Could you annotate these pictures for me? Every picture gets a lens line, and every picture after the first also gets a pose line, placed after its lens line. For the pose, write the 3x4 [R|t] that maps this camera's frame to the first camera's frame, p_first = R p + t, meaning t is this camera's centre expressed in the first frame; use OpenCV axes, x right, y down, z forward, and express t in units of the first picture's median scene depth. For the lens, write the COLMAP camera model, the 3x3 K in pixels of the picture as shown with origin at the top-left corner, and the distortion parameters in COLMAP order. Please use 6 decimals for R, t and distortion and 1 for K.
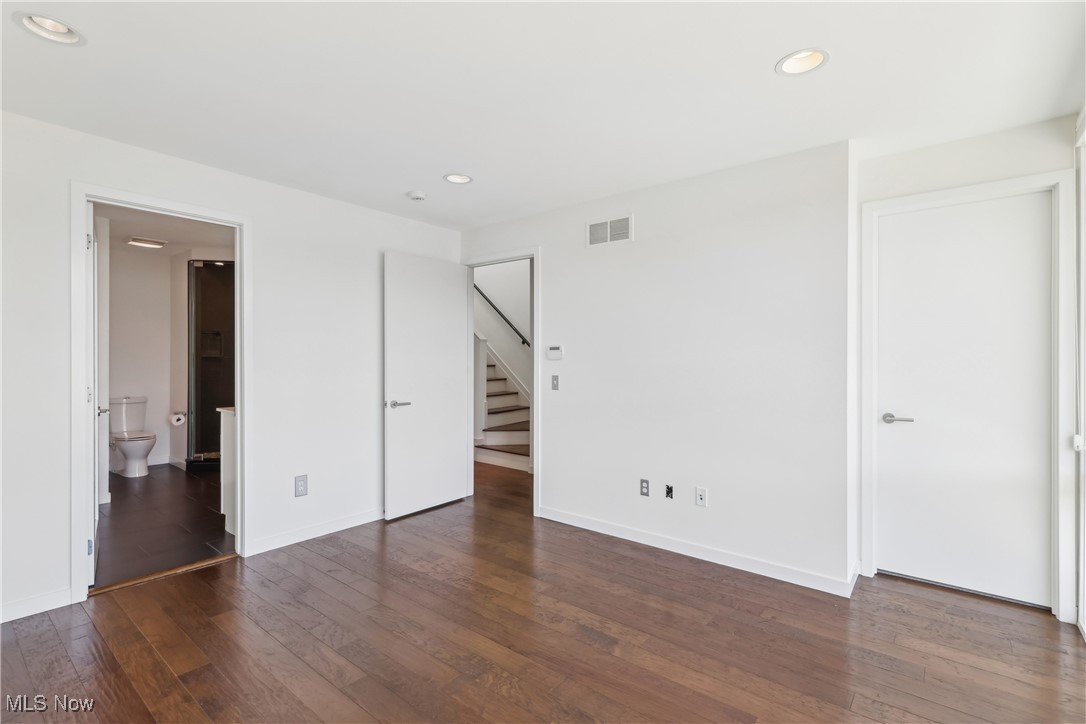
lens RADIAL K [[504.0, 0, 543.0], [0, 504.0, 362.0], [0, 0, 1]] dist [-0.002119, -0.000452]
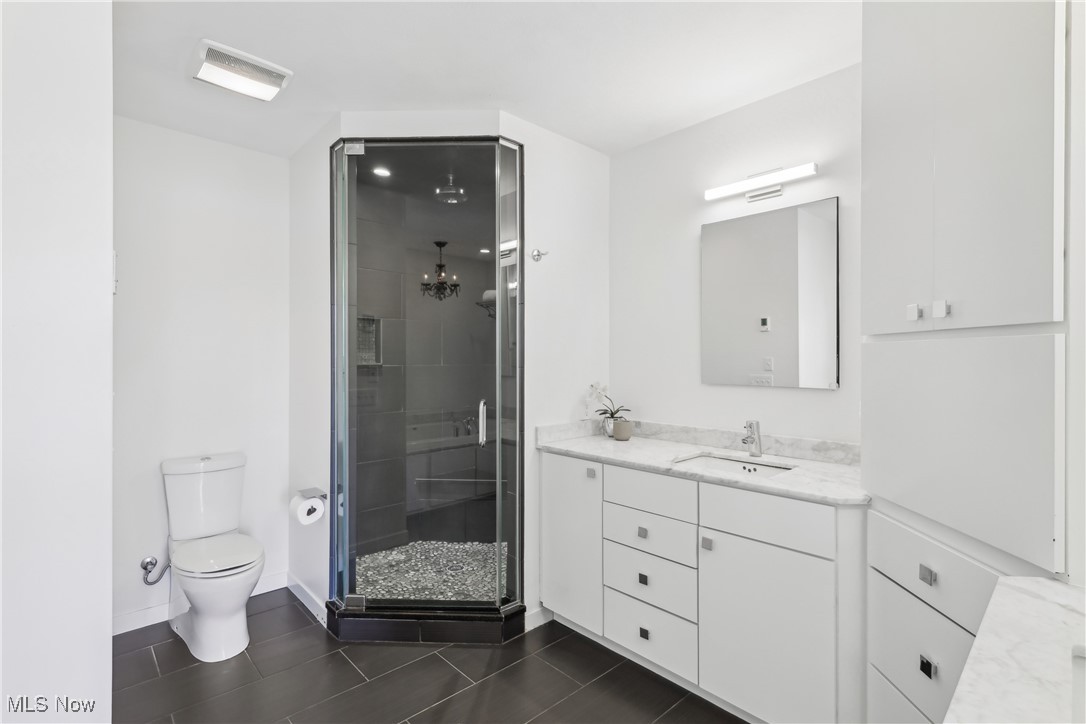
lens RADIAL K [[501.1, 0, 543.0], [0, 501.1, 362.0], [0, 0, 1]] dist [0.016807, -0.000019]
pose [[0.989610, -0.004758, -0.143699, -0.462524], [0.002895, 0.999909, -0.013172, -0.006154], [0.143748, 0.012619, 0.989534, 0.596768]]
